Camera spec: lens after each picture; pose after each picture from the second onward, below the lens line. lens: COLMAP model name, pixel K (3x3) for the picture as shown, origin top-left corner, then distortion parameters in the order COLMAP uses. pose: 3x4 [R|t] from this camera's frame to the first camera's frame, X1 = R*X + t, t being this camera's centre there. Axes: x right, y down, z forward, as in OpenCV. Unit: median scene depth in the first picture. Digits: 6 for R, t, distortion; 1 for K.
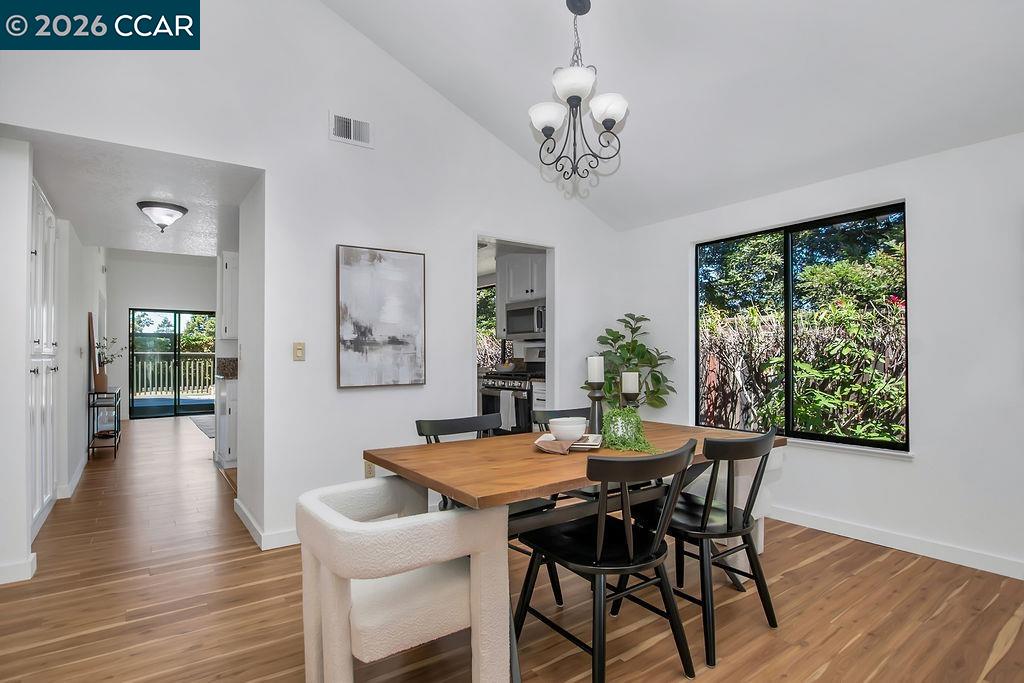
lens RADIAL K [[520.9, 0, 510.7], [0, 520.9, 346.6], [0, 0, 1]] dist [-0.026703, -0.000080]
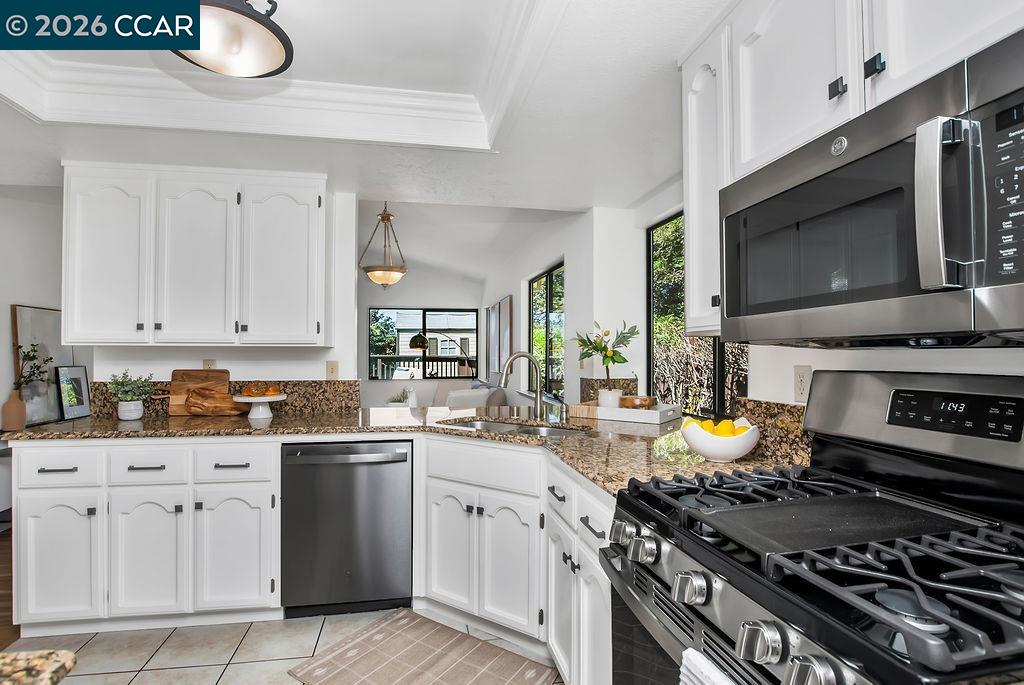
lens RADIAL K [[500.8, 0, 500.9], [0, 500.8, 349.1], [0, 0, 1]] dist [-0.026481, -0.000163]
pose [[0.905780, -0.001779, -0.423744, -0.006392], [0.005662, 0.999953, 0.007907, -0.018204], [0.423710, -0.009561, 0.905747, 1.188010]]
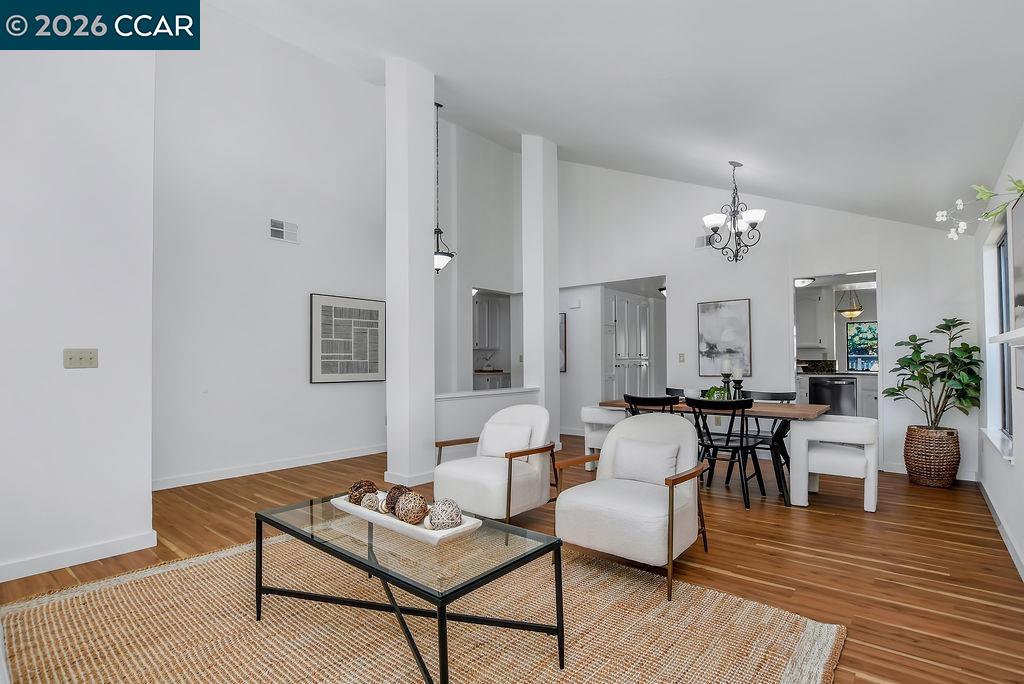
lens RADIAL K [[486.5, 0, 505.2], [0, 486.5, 348.7], [0, 0, 1]] dist [-0.025467, -0.000068]
pose [[0.235629, -0.023203, -0.971566, 1.203838], [0.022188, 0.999583, -0.018491, -0.005566], [0.971590, -0.017201, 0.236046, -0.143039]]
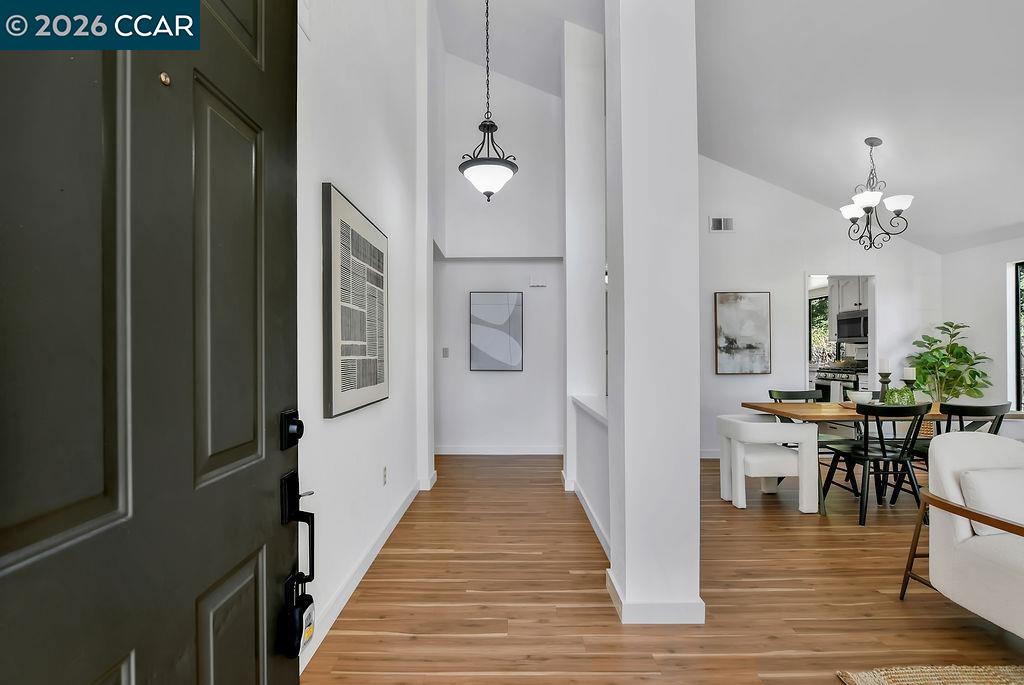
lens RADIAL K [[500.8, 0, 500.9], [0, 500.8, 349.1], [0, 0, 1]] dist [-0.026481, -0.000163]
pose [[0.802570, -0.003475, -0.596548, 0.084327], [0.010854, 0.999903, 0.008778, -0.026010], [0.596459, -0.013520, 0.802530, -0.744316]]
